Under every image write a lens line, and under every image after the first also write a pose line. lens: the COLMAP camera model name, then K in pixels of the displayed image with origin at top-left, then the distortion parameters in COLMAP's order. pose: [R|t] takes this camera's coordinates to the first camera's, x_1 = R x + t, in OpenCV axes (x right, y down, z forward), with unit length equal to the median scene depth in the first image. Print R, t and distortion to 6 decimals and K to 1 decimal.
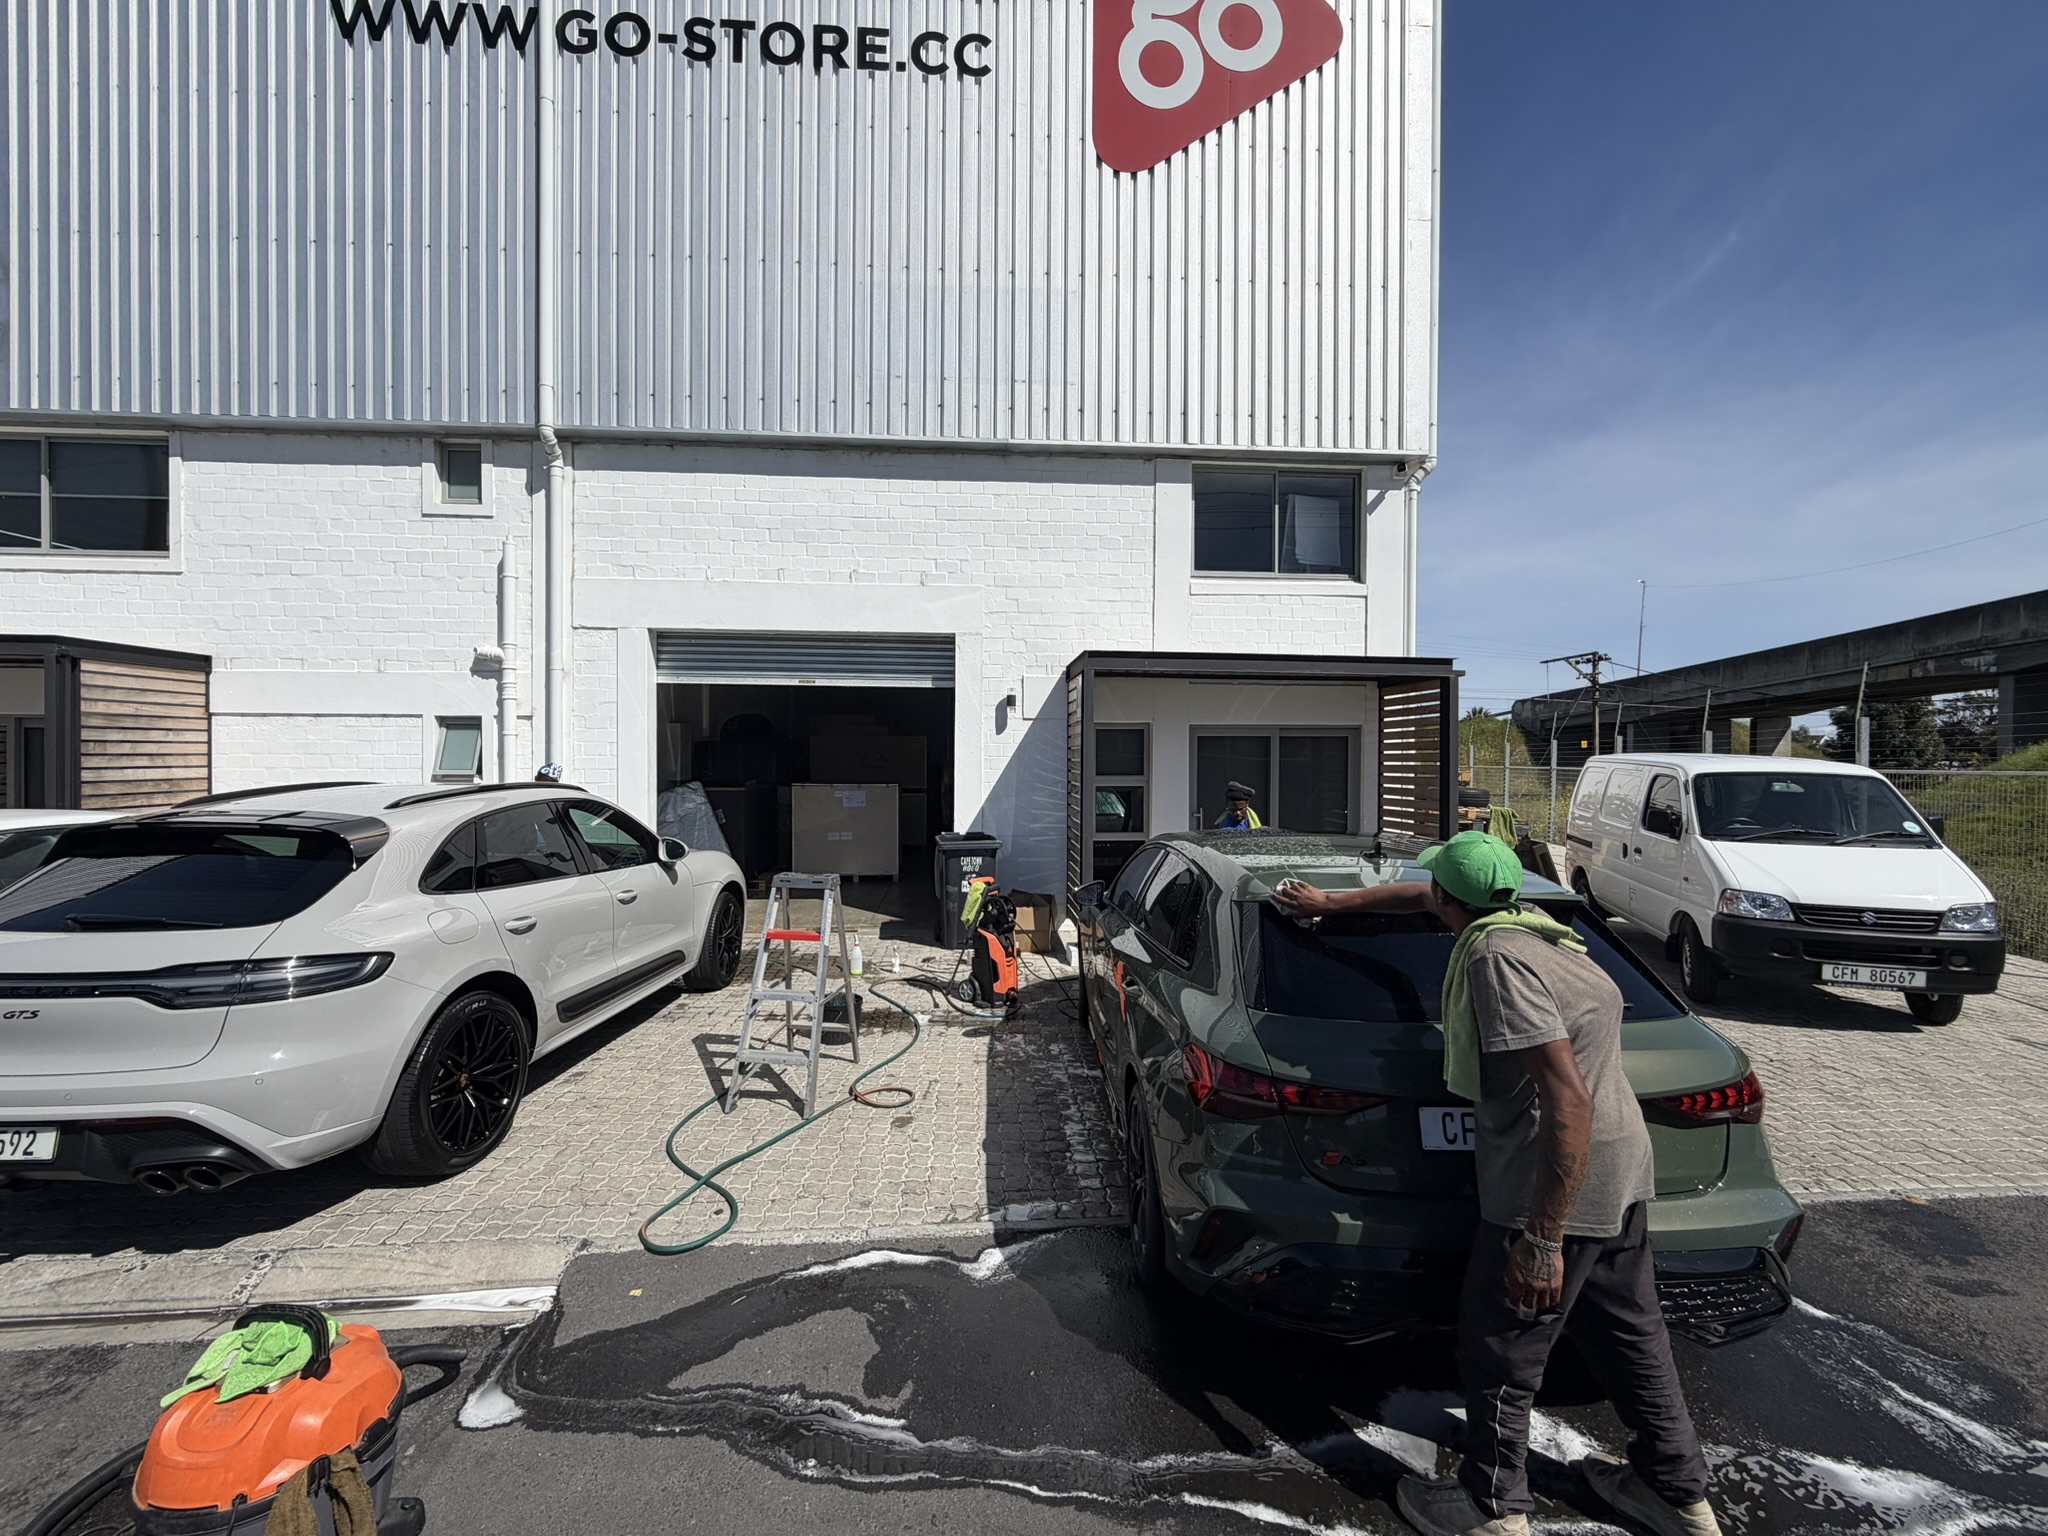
lens RADIAL K [[819.6, 0, 1015.0], [0, 819.6, 766.2], [0, 0, 1]] dist [-0.000366, 0.000297]
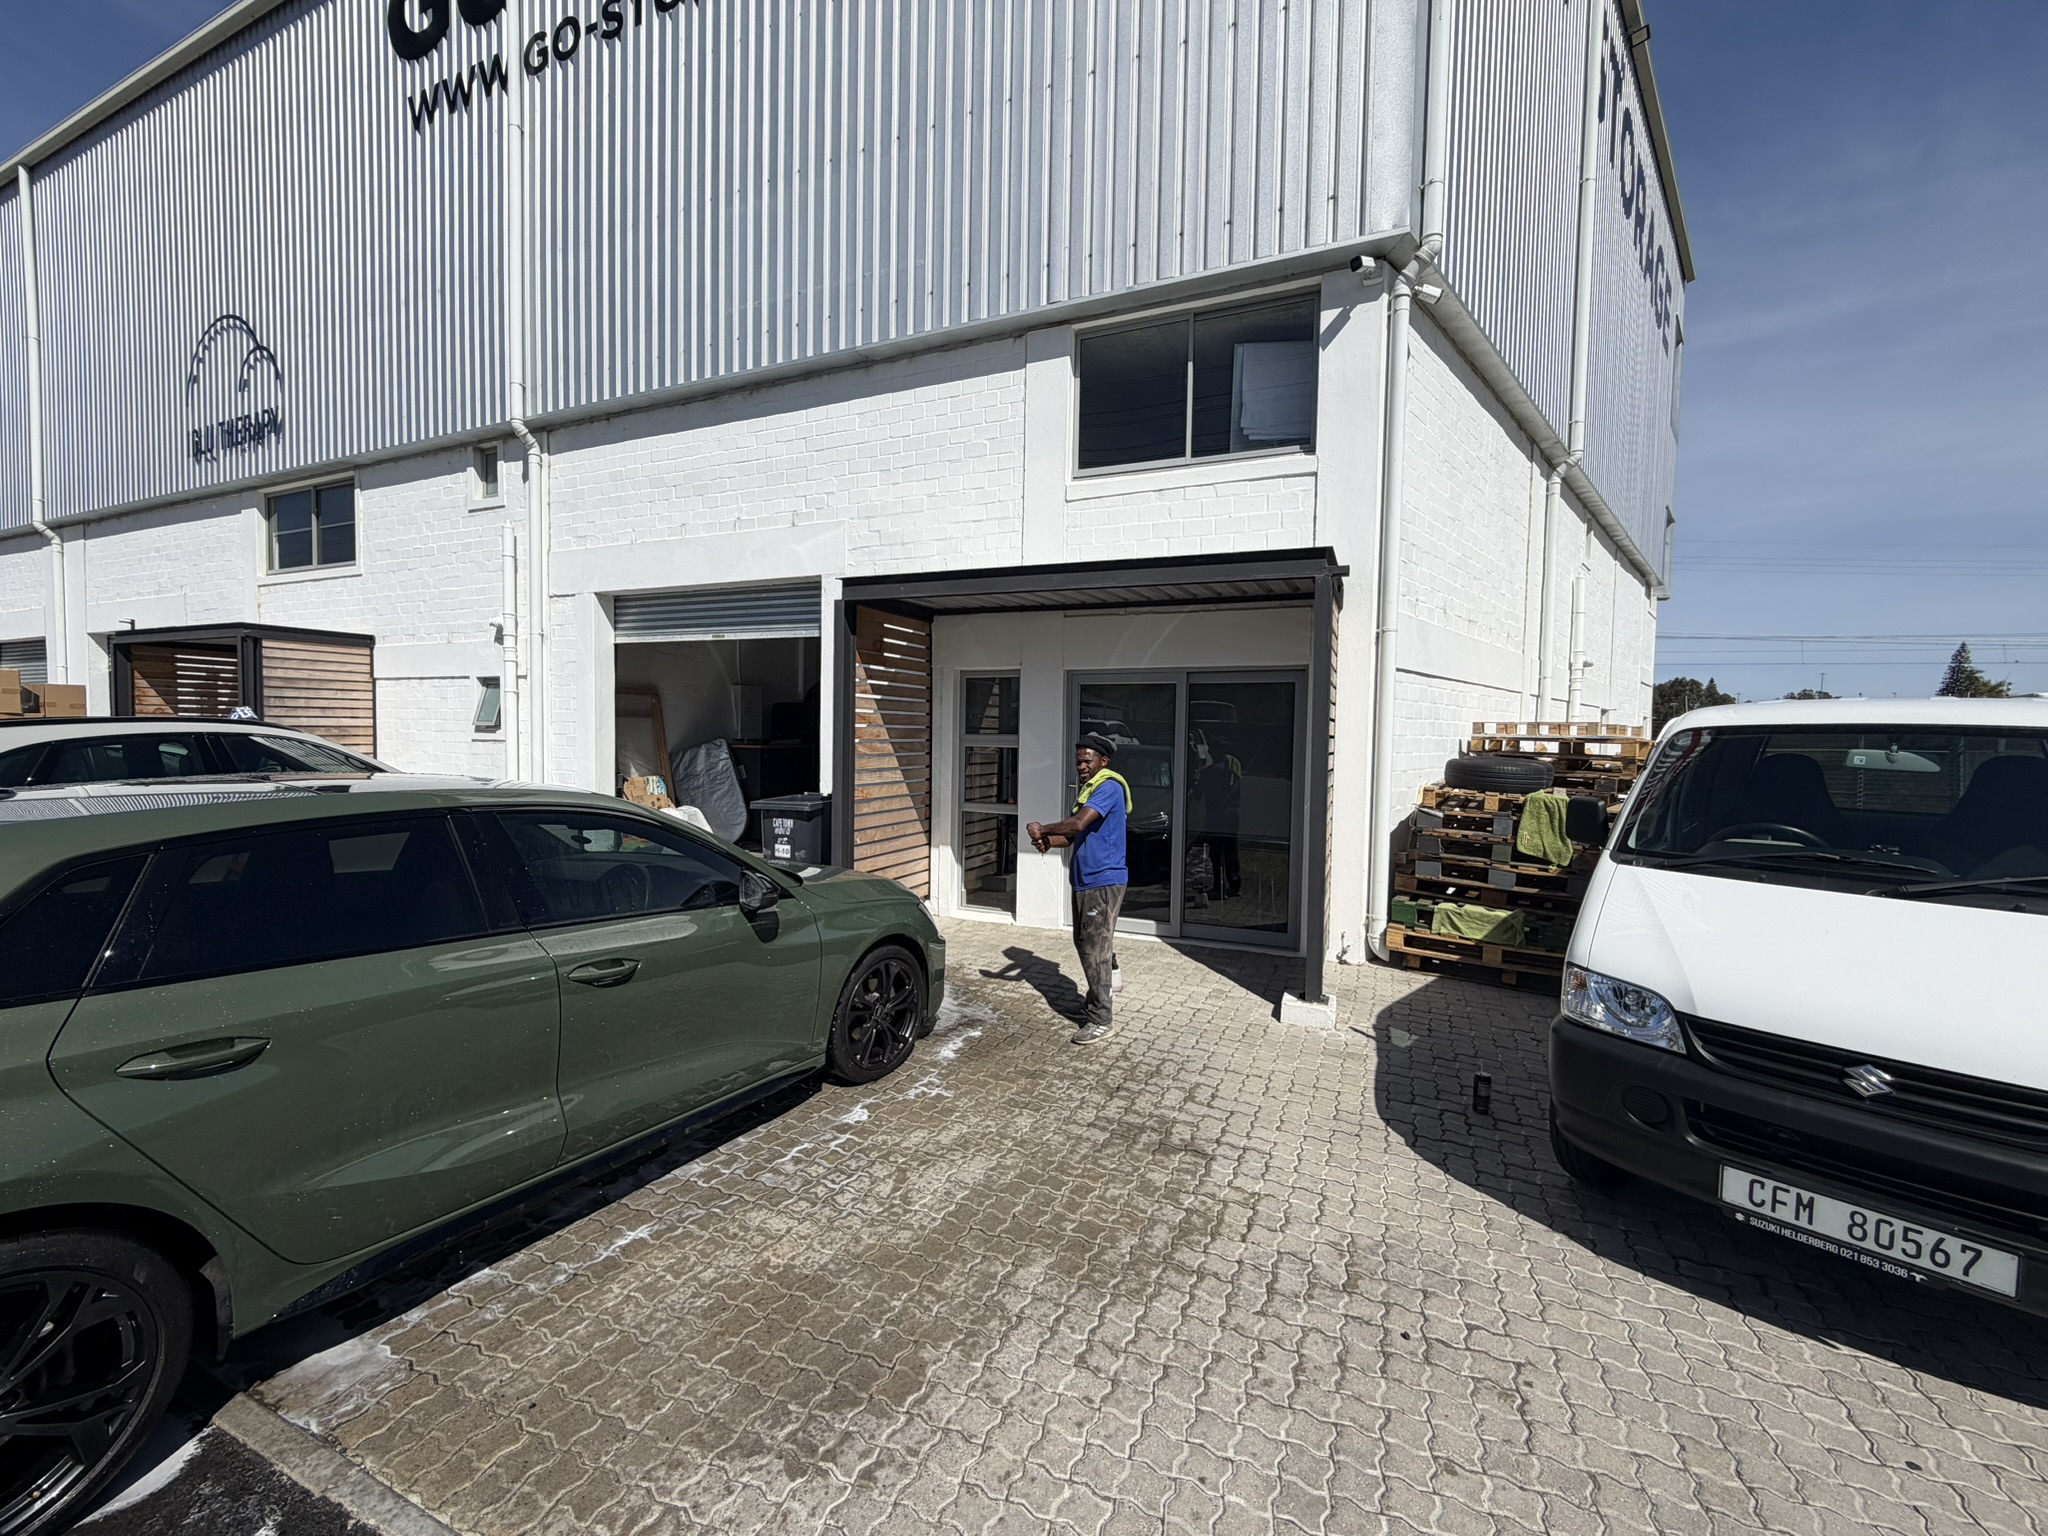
lens RADIAL K [[819.6, 0, 1026.6], [0, 819.6, 766.8], [0, 0, 1]] dist [-0.000366, 0.000297]
pose [[0.881522, 0.030694, -0.471144, 0.594360], [-0.018891, 0.999378, 0.029762, 0.020100], [0.471765, -0.017336, 0.881554, 0.317005]]
